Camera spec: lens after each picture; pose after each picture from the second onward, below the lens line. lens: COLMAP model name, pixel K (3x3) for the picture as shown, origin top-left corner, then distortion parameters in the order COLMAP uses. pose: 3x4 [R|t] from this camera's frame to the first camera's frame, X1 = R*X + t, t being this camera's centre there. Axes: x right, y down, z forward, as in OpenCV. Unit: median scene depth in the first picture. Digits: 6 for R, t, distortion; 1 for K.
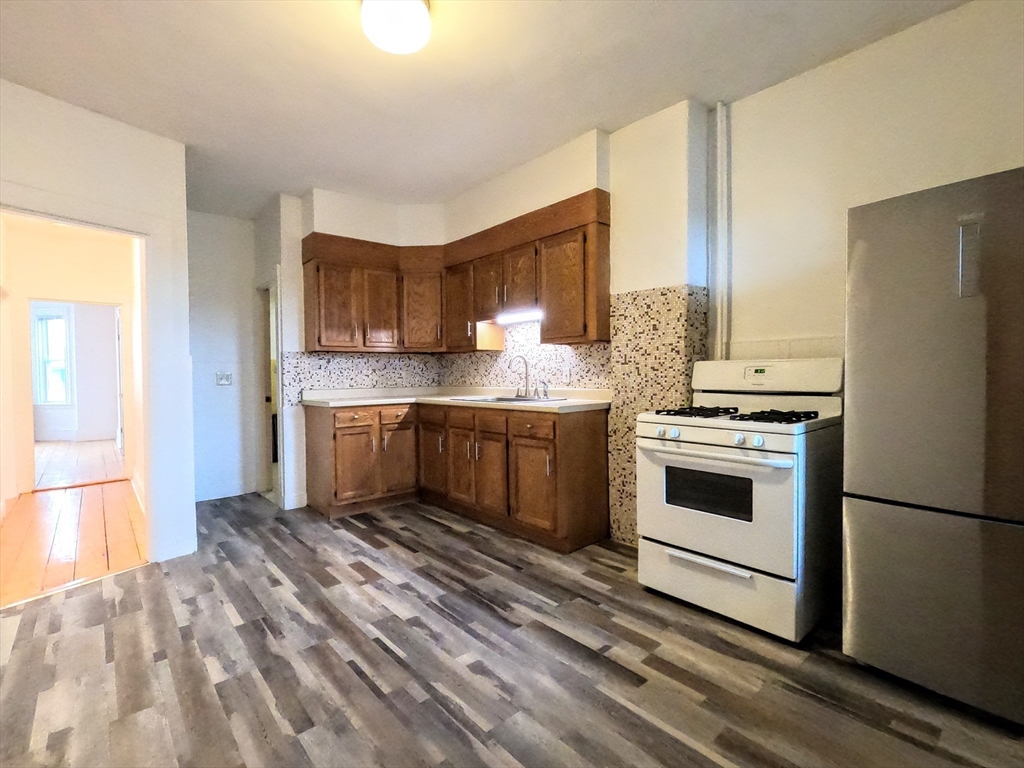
lens RADIAL K [[488.5, 0, 511.1], [0, 488.5, 384.8], [0, 0, 1]] dist [0.000153, 0.000599]
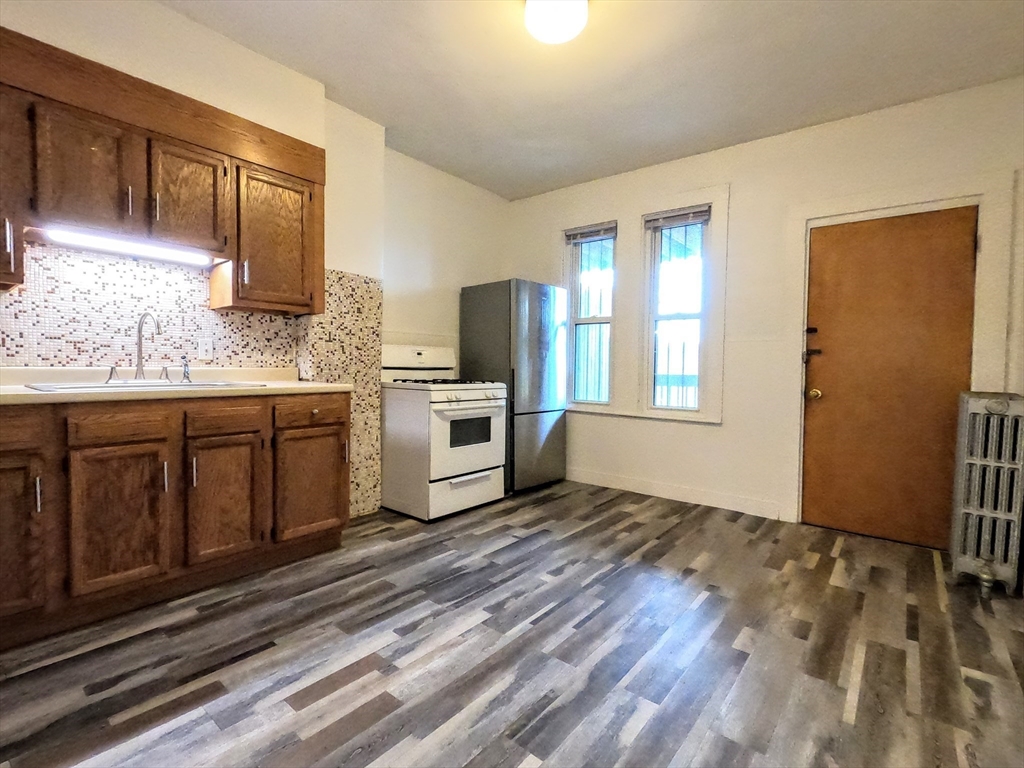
lens RADIAL K [[488.5, 0, 511.1], [0, 488.5, 384.8], [0, 0, 1]] dist [0.000153, 0.000599]
pose [[-0.176654, -0.027894, 0.983878, -0.852372], [0.012861, 0.999448, 0.030645, 0.020501], [-0.984189, 0.018067, -0.176198, 0.861137]]
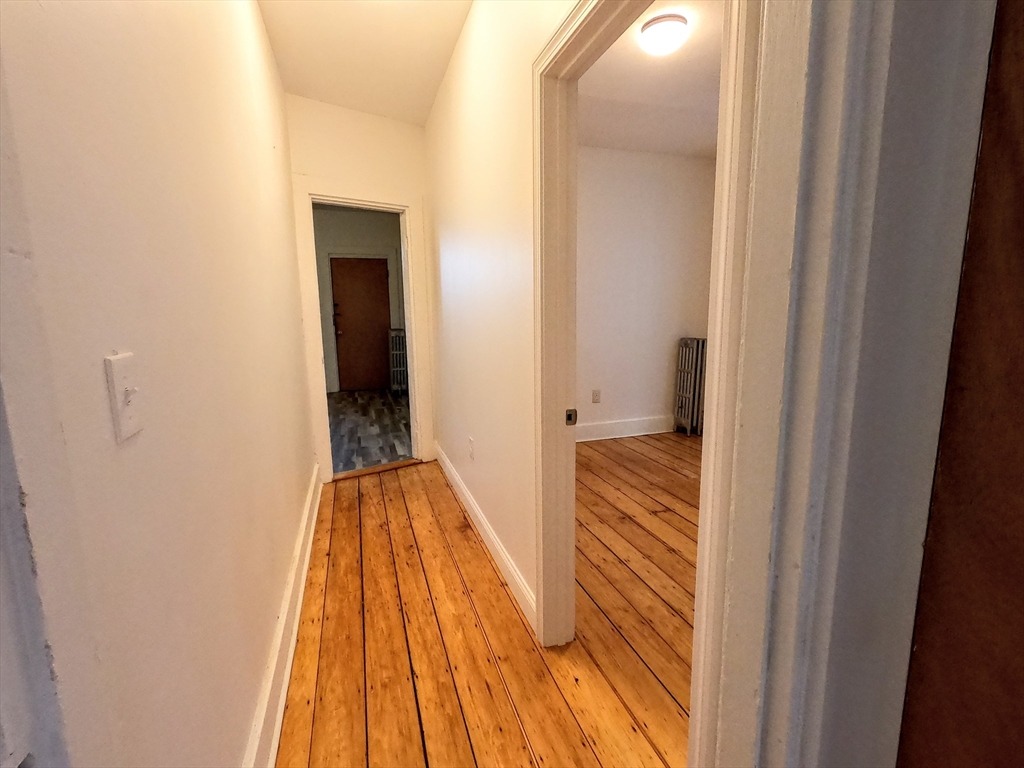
lens RADIAL K [[488.5, 0, 511.1], [0, 488.5, 384.8], [0, 0, 1]] dist [0.000153, 0.000599]
pose [[-0.921379, -0.036279, 0.386969, -1.649984], [0.034763, 0.983951, 0.175020, -0.061876], [-0.387108, 0.174712, -0.905330, 1.929990]]
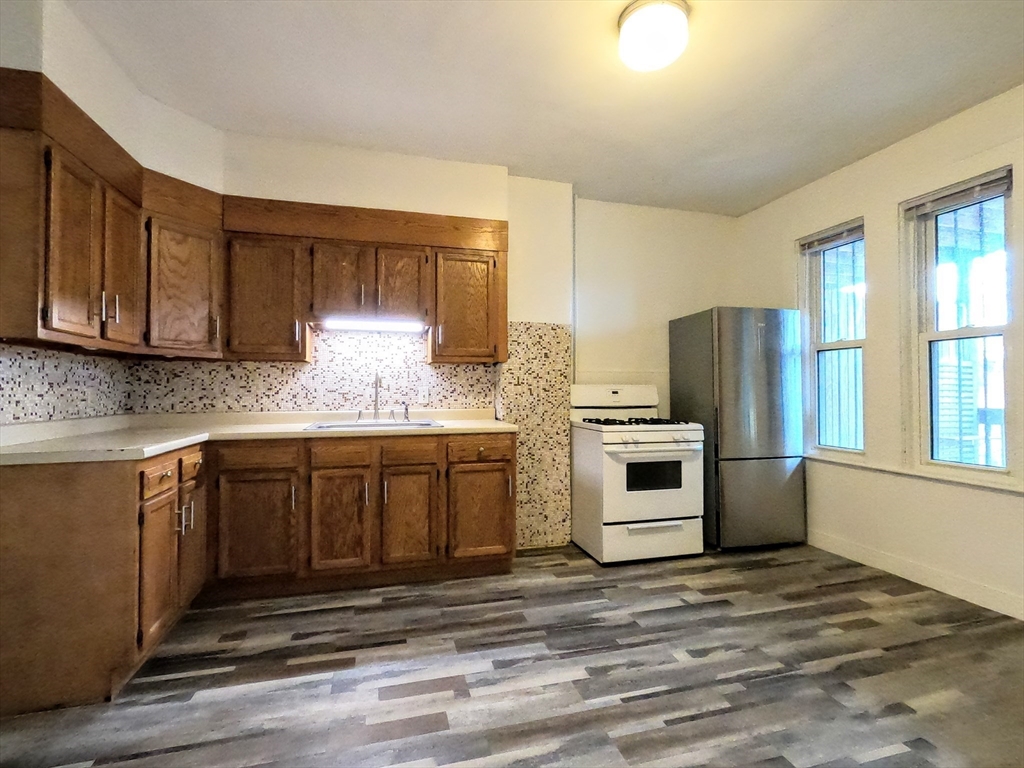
lens RADIAL K [[488.5, 0, 511.1], [0, 488.5, 384.8], [0, 0, 1]] dist [0.000153, 0.000599]
pose [[0.426617, 0.022127, 0.904162, -0.825562], [0.018872, 0.999265, -0.033359, -0.006999], [-0.904235, 0.031295, 0.425886, 0.570764]]
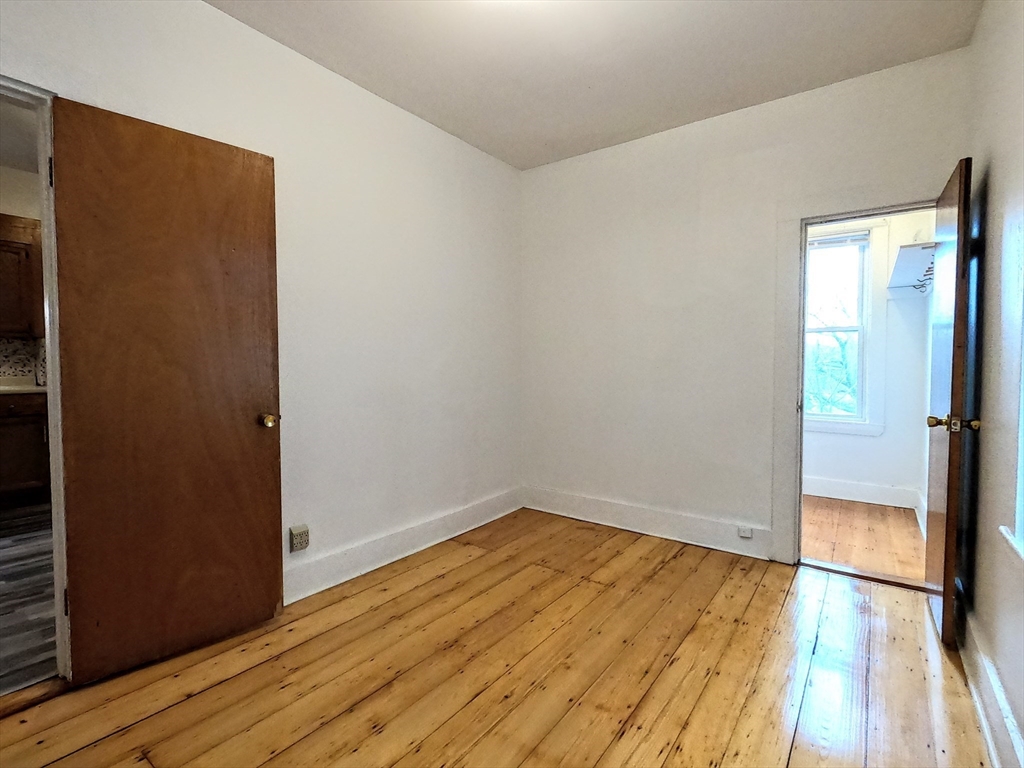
lens RADIAL K [[488.5, 0, 511.1], [0, 488.5, 384.8], [0, 0, 1]] dist [0.000153, 0.000599]
pose [[-0.215864, -0.022147, 0.976172, -1.440178], [0.027705, 0.999201, 0.028796, 0.032707], [-0.976030, 0.033260, -0.215078, 0.077755]]
